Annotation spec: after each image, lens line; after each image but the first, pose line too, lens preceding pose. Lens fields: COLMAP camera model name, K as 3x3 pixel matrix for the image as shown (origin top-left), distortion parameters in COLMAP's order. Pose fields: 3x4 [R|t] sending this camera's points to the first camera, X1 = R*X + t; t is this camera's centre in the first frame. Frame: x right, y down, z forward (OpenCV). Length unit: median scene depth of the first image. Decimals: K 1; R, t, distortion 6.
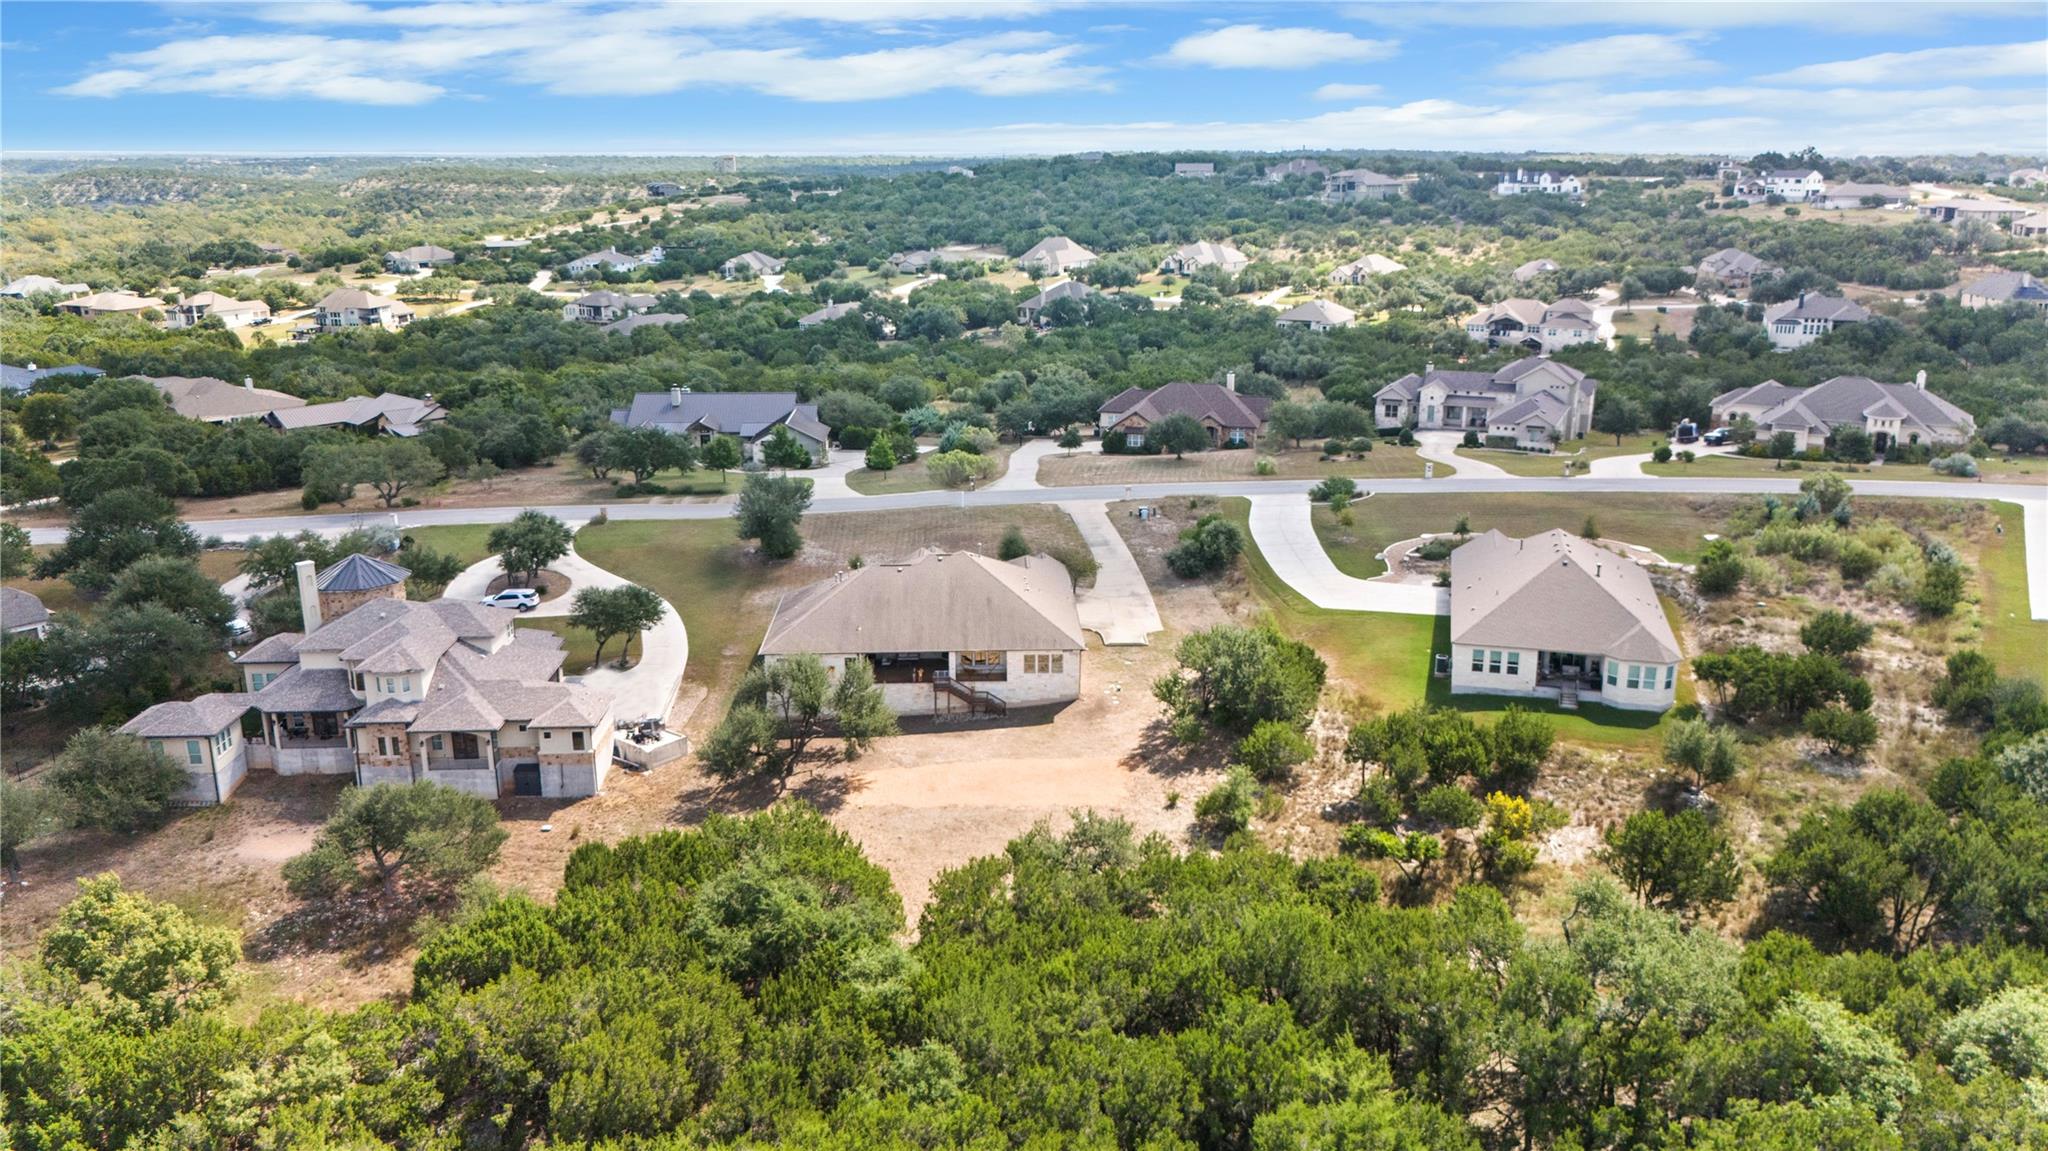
lens RADIAL K [[1456.6, 0, 1021.5], [0, 1456.6, 579.2], [0, 0, 1]] dist [0.007269, -0.013981]
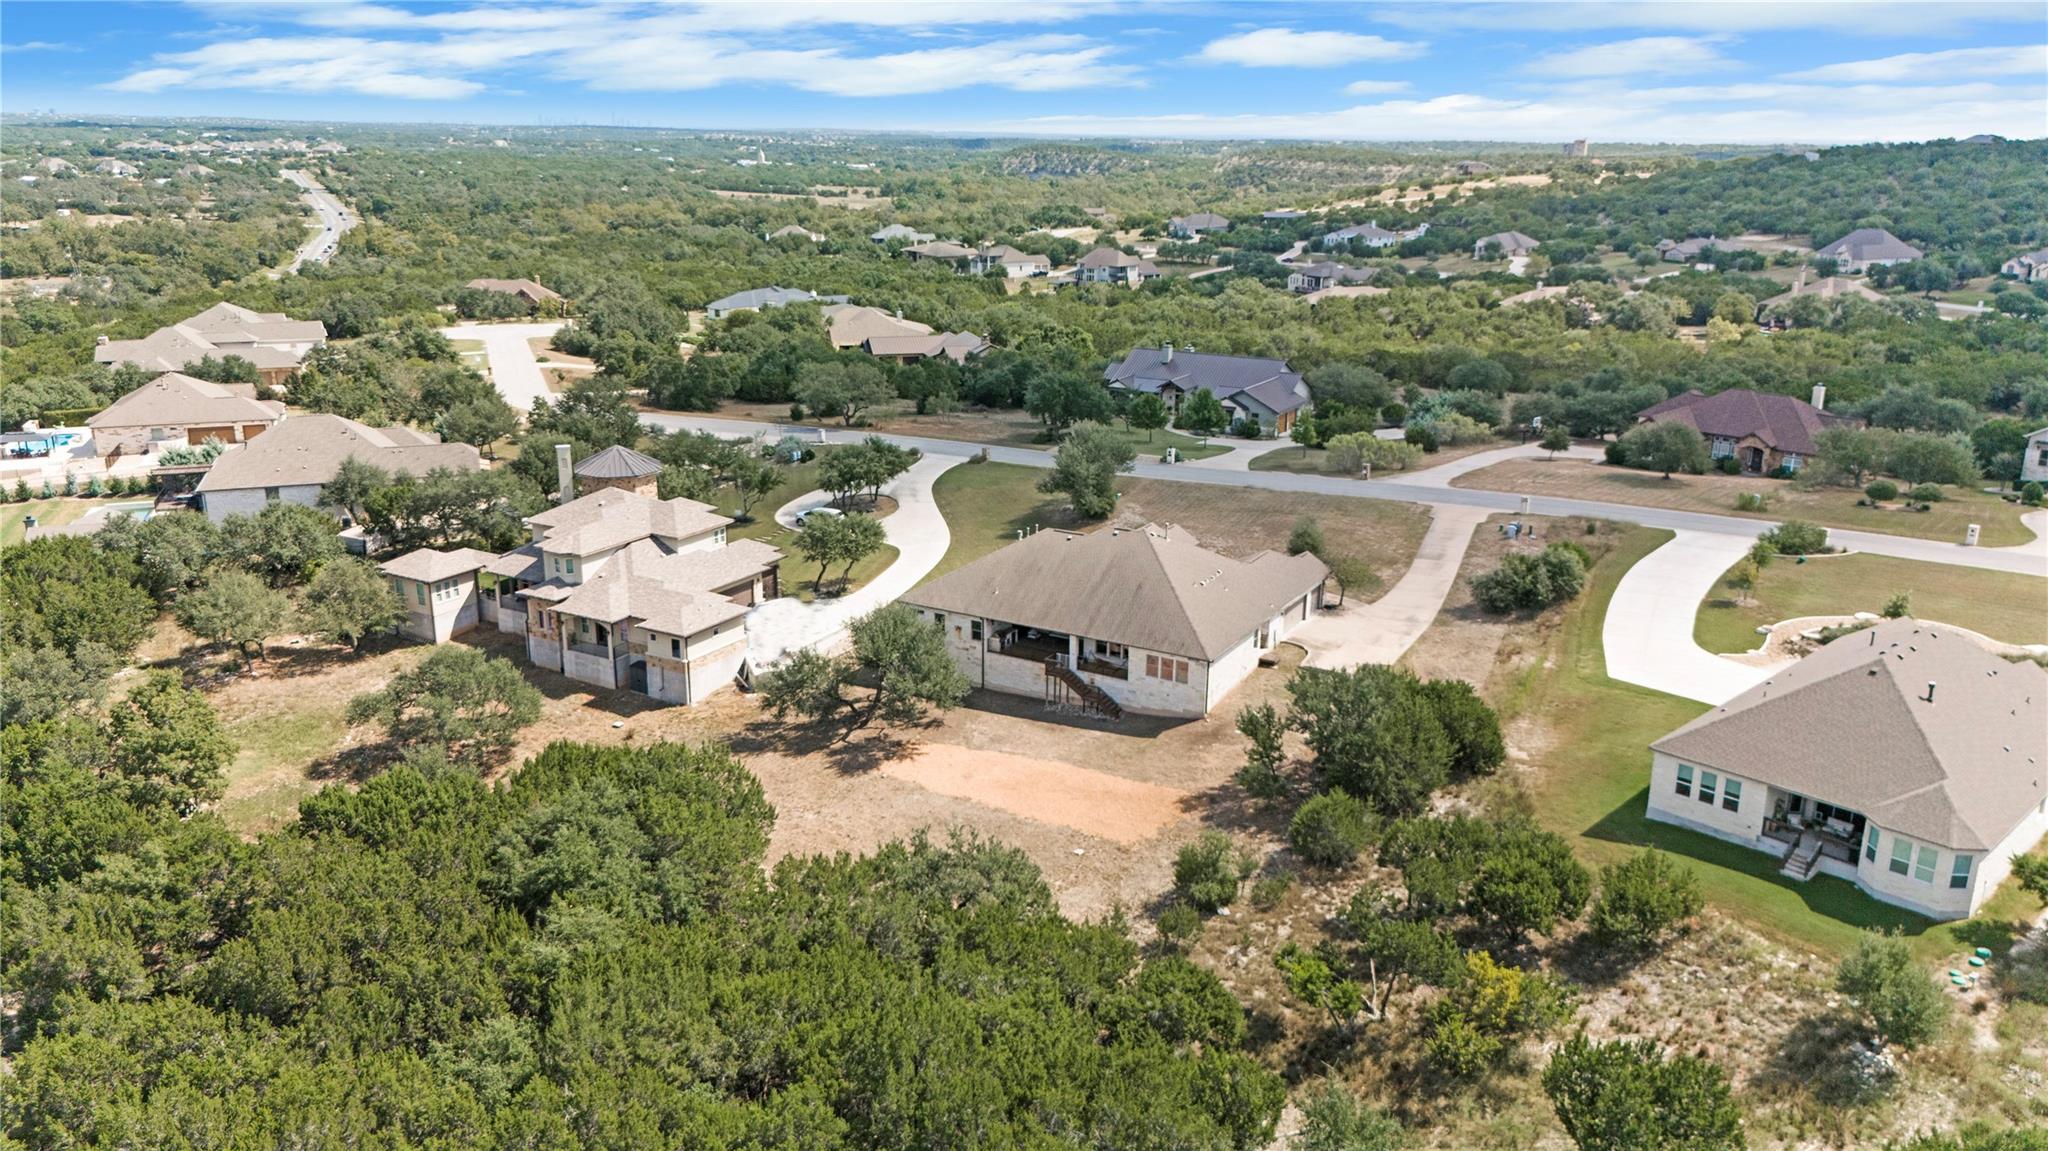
lens RADIAL K [[1456.6, 0, 1012.0], [0, 1456.6, 576.6], [0, 0, 1]] dist [0.007269, -0.013981]
pose [[0.853151, 0.162973, -0.495553, 0.246828], [-0.157582, 0.986083, 0.053000, -0.018287], [0.497293, 0.032873, 0.866959, 0.149762]]
